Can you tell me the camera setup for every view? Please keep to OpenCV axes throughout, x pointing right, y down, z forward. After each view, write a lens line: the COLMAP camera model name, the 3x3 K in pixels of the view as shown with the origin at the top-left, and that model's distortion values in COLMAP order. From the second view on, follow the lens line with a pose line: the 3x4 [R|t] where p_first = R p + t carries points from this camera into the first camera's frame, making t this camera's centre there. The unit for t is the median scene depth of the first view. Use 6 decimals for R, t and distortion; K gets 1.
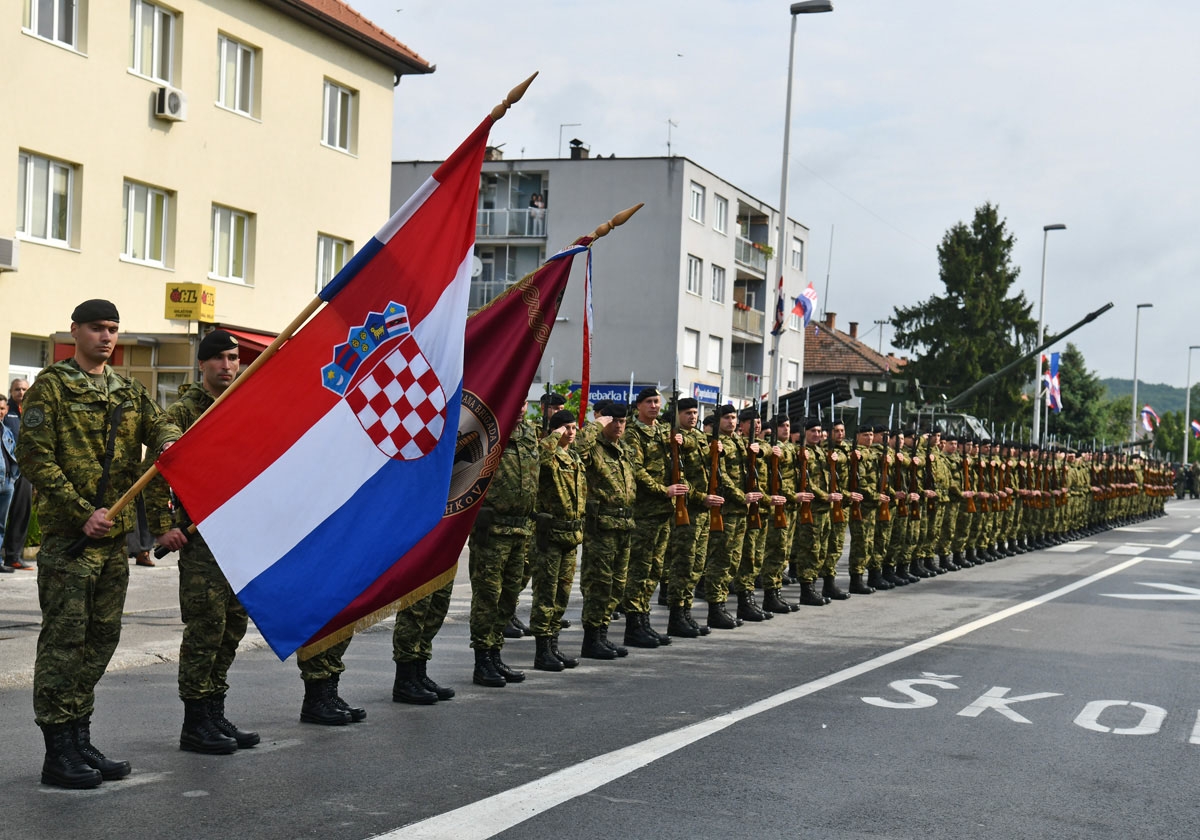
lens RADIAL K [[1821.4, 0, 599.8], [0, 1821.4, 412.8], [0, 0, 1]] dist [0.142241, 0.000000]
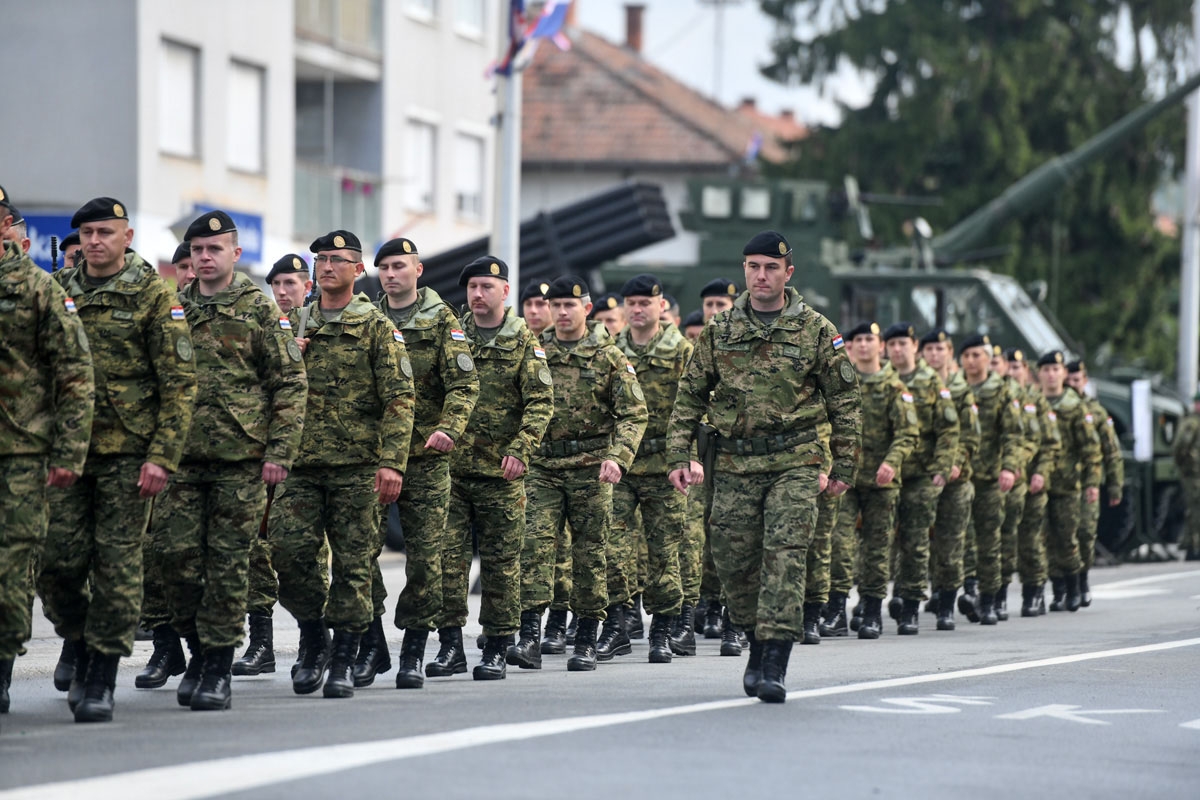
lens RADIAL K [[6910.5, 0, 599.1], [0, 6910.5, 401.7], [0, 0, 1]] dist [2.311992, 0.000000]
pose [[0.989541, -0.026074, 0.141875, -0.048809], [0.024380, 0.999609, 0.013664, 0.003759], [-0.142176, -0.010062, 0.989790, -0.238070]]
